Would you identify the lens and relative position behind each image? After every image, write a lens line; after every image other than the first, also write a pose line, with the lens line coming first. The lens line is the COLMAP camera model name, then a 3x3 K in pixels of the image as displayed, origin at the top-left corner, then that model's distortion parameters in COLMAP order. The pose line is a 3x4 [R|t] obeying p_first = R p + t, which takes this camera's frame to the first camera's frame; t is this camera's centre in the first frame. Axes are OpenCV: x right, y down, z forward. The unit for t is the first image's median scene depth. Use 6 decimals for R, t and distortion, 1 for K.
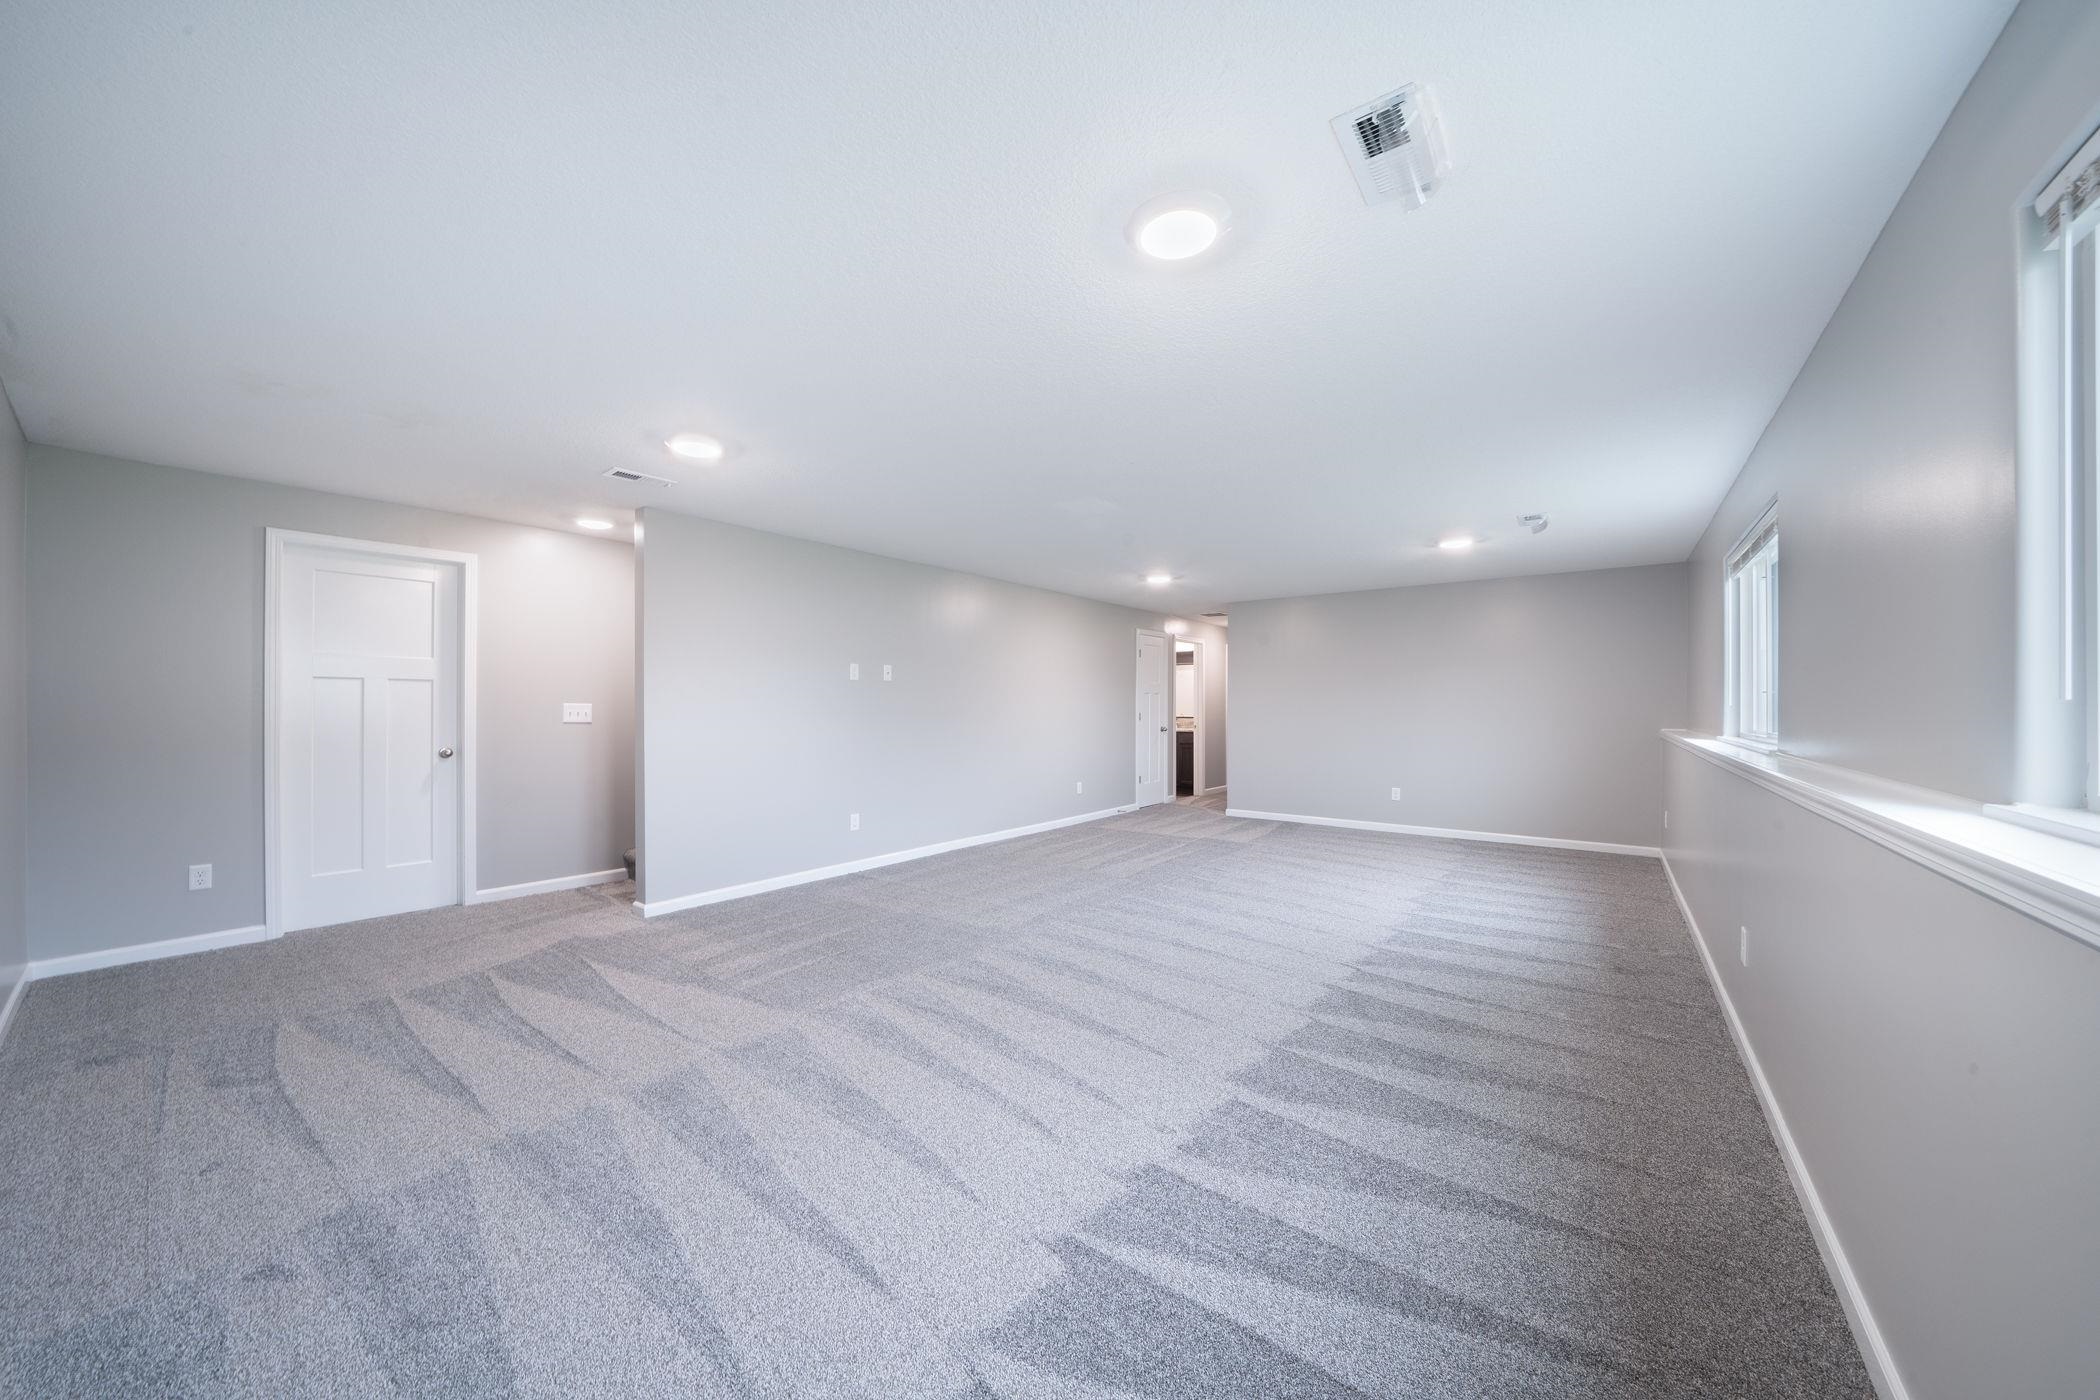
lens RADIAL K [[735.7, 0, 1062.5], [0, 735.7, 708.7], [0, 0, 1]] dist [-0.001814, -0.000049]
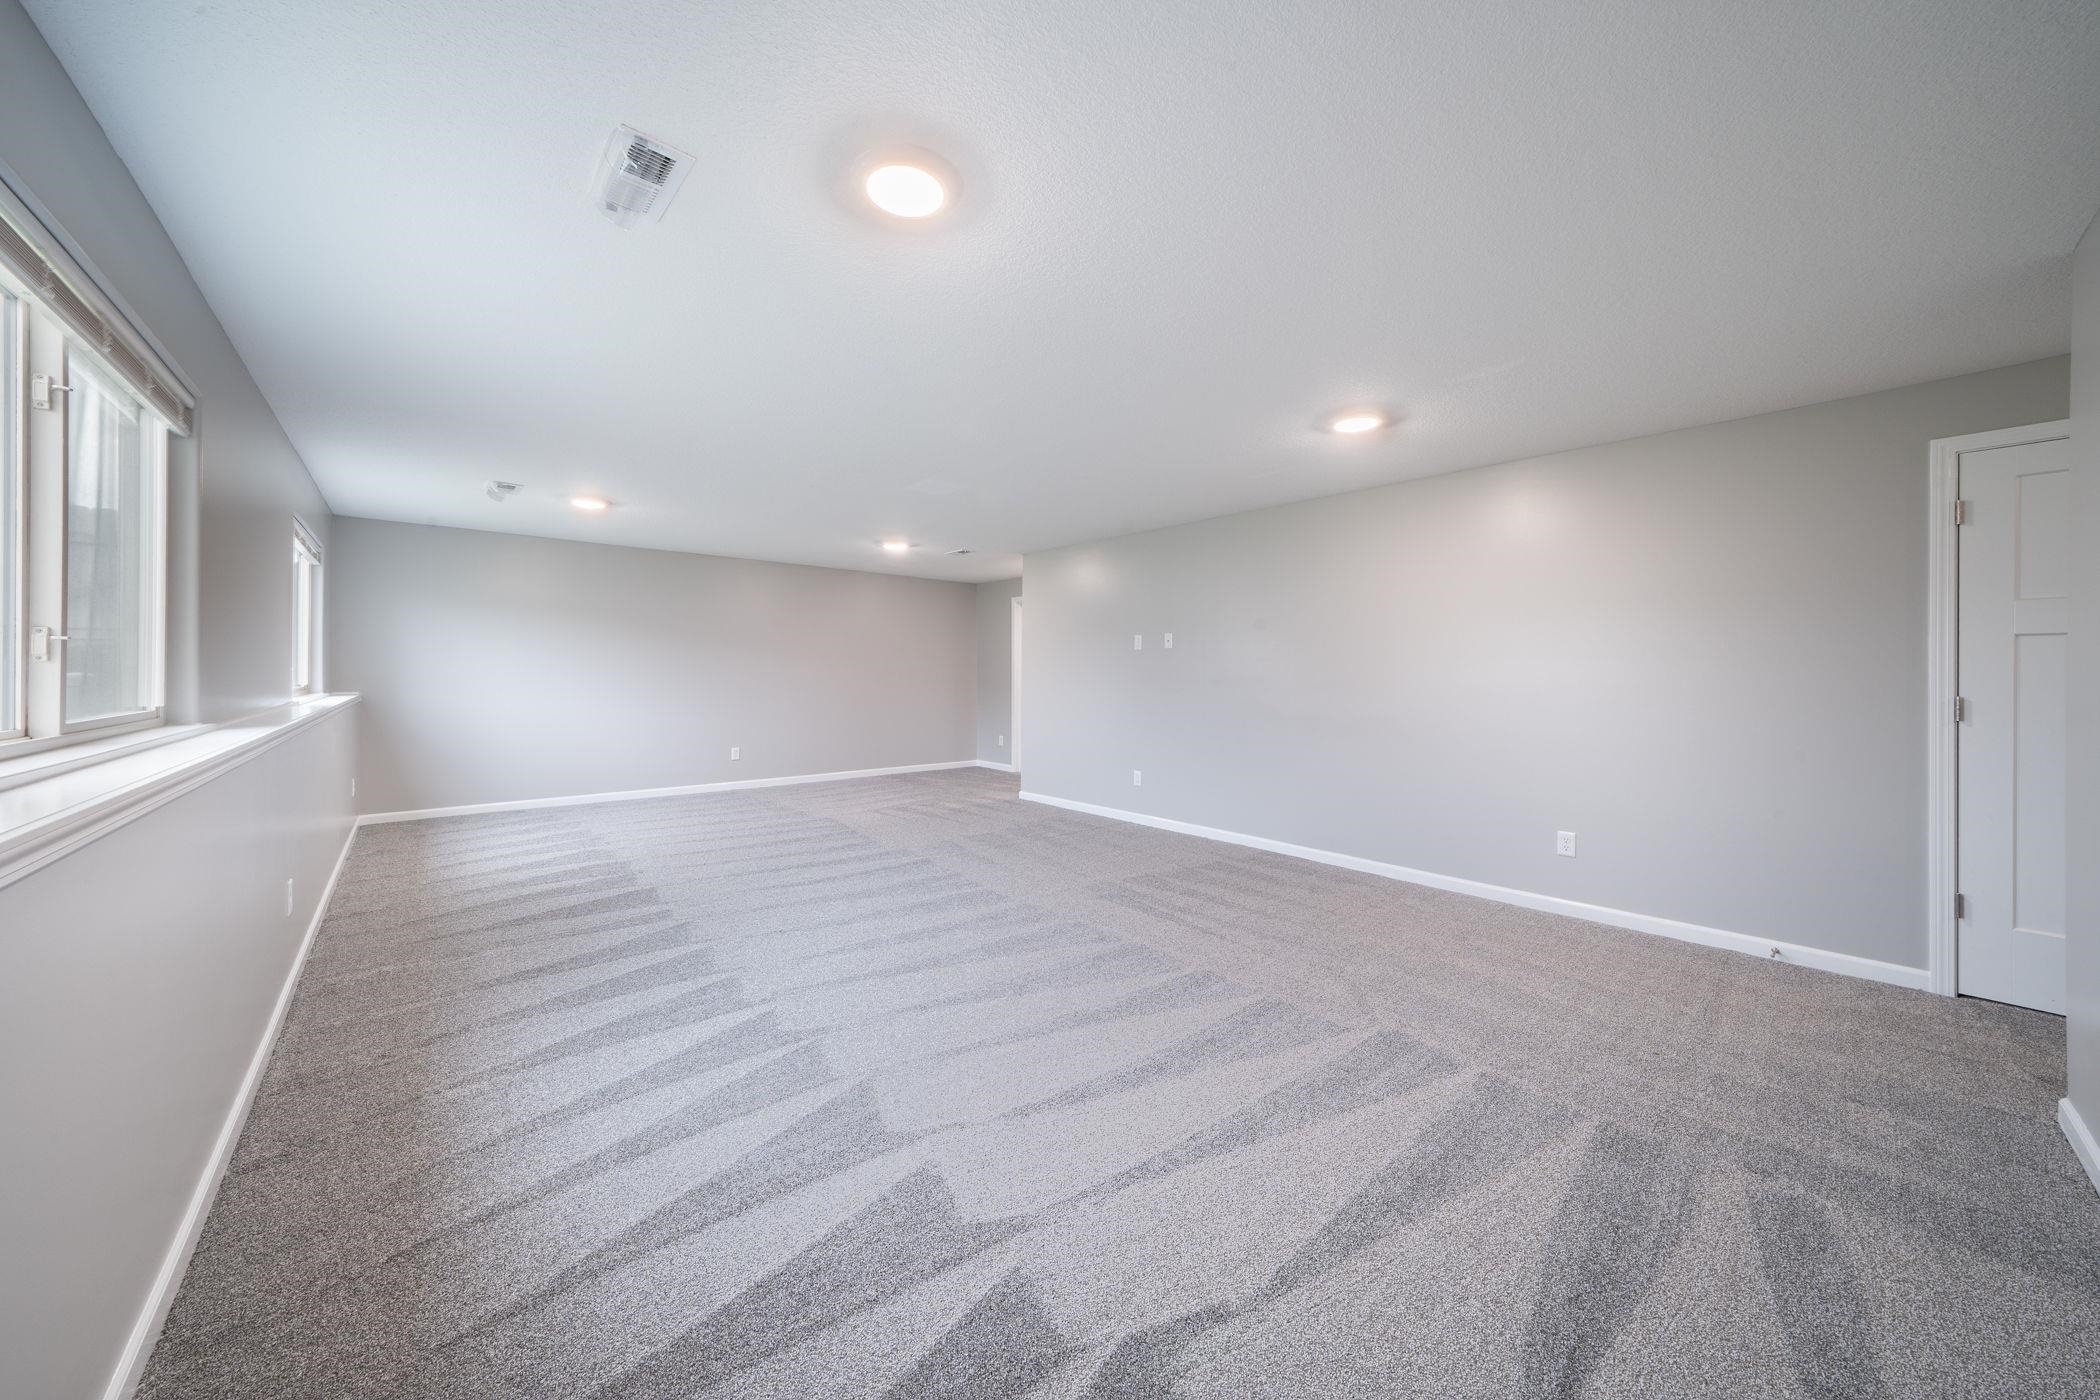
lens RADIAL K [[732.7, 0, 1042.4], [0, 732.7, 697.8], [0, 0, 1]] dist [-0.012613, 0.000047]
pose [[-0.215419, 0.030031, -0.976060, 1.089944], [-0.010622, 0.999396, 0.033093, -0.002190], [0.976464, 0.017497, -0.214970, 1.456992]]
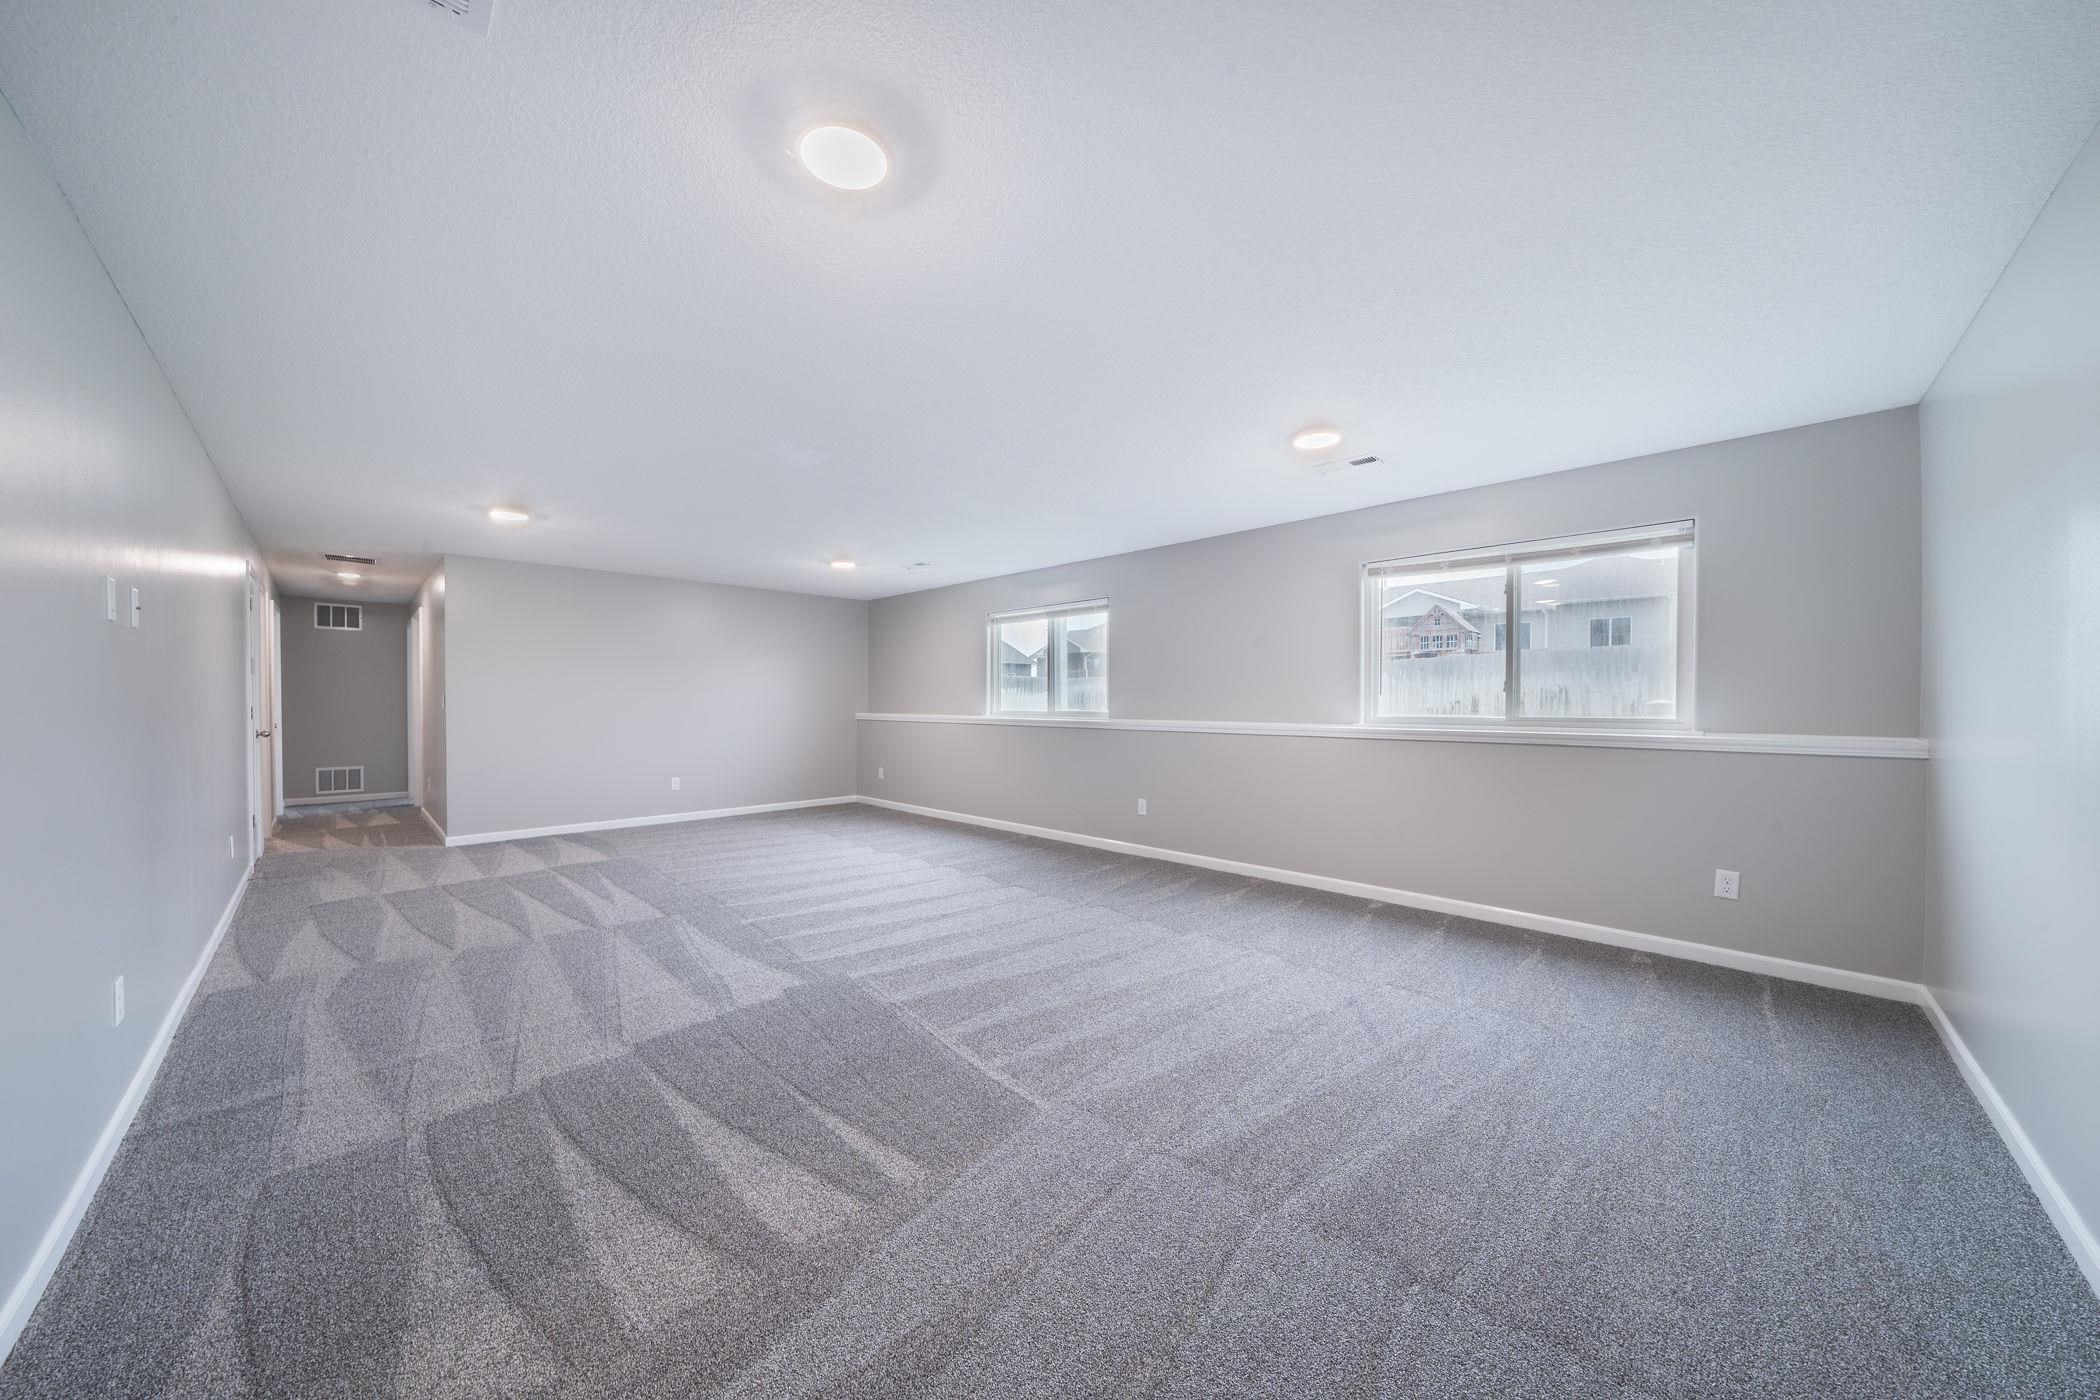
lens RADIAL K [[713.5, 0, 1032.7], [0, 713.5, 706.4], [0, 0, 1]] dist [-0.007210, -0.000029]
pose [[0.130793, -0.005235, 0.991396, -0.781663], [-0.000019, 0.999986, 0.005283, 0.008111], [-0.991410, -0.000709, 0.130791, 0.670296]]
